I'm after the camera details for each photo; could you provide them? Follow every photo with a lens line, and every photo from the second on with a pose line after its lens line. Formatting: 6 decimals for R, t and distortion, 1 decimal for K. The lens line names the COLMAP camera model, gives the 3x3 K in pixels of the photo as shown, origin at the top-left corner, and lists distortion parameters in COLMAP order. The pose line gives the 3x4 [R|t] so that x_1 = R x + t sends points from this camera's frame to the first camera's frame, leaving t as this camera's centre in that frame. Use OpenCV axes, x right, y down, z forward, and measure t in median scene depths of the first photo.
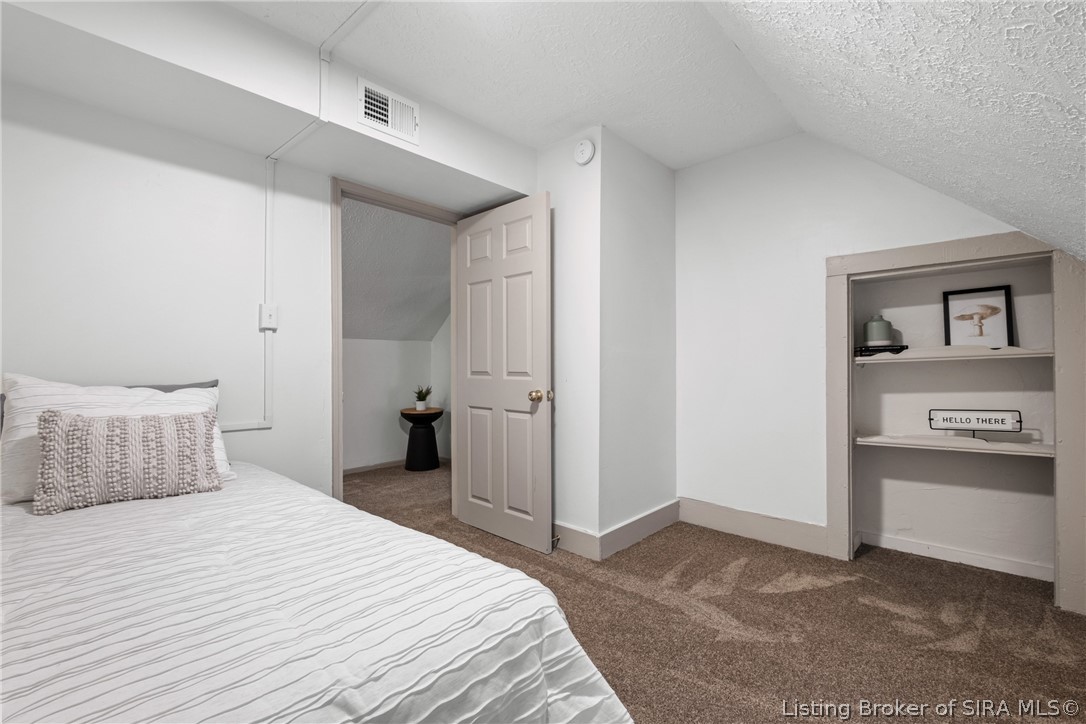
lens RADIAL K [[475.3, 0, 543.7], [0, 475.3, 361.5], [0, 0, 1]] dist [0.000645, -0.001312]
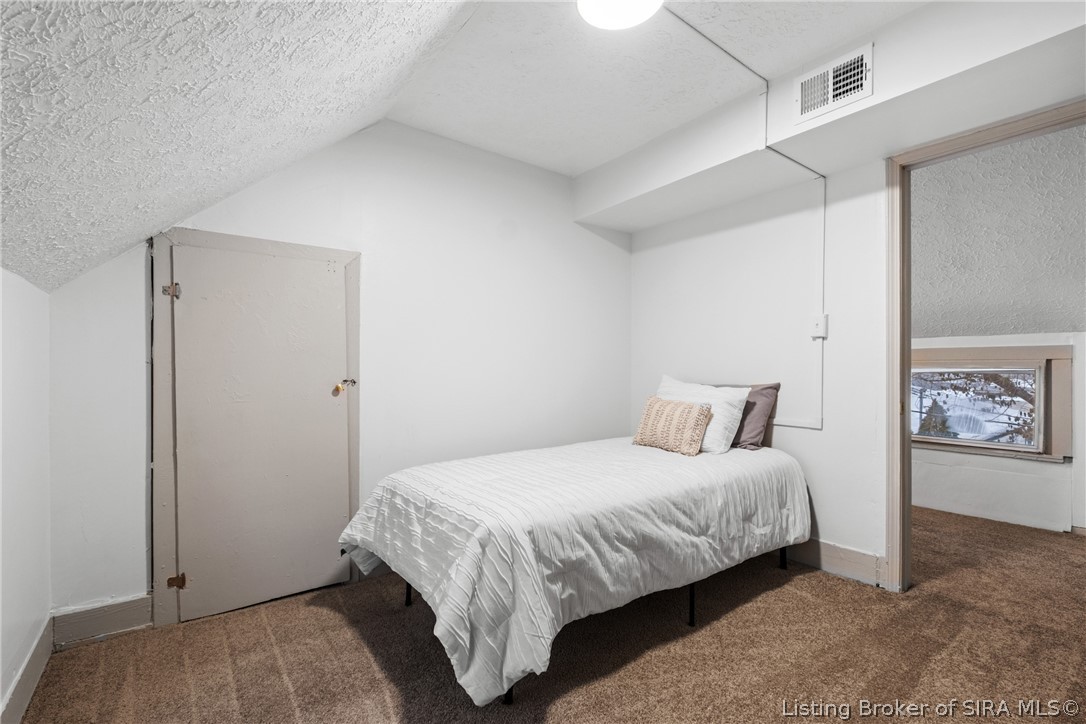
lens RADIAL K [[475.3, 0, 543.4], [0, 475.3, 372.2], [0, 0, 1]] dist [0.000645, -0.001312]
pose [[-0.168096, -0.002837, -0.985766, 0.632512], [0.012360, 0.999911, -0.004985, 0.008936], [0.985693, -0.013022, -0.168046, 0.597079]]
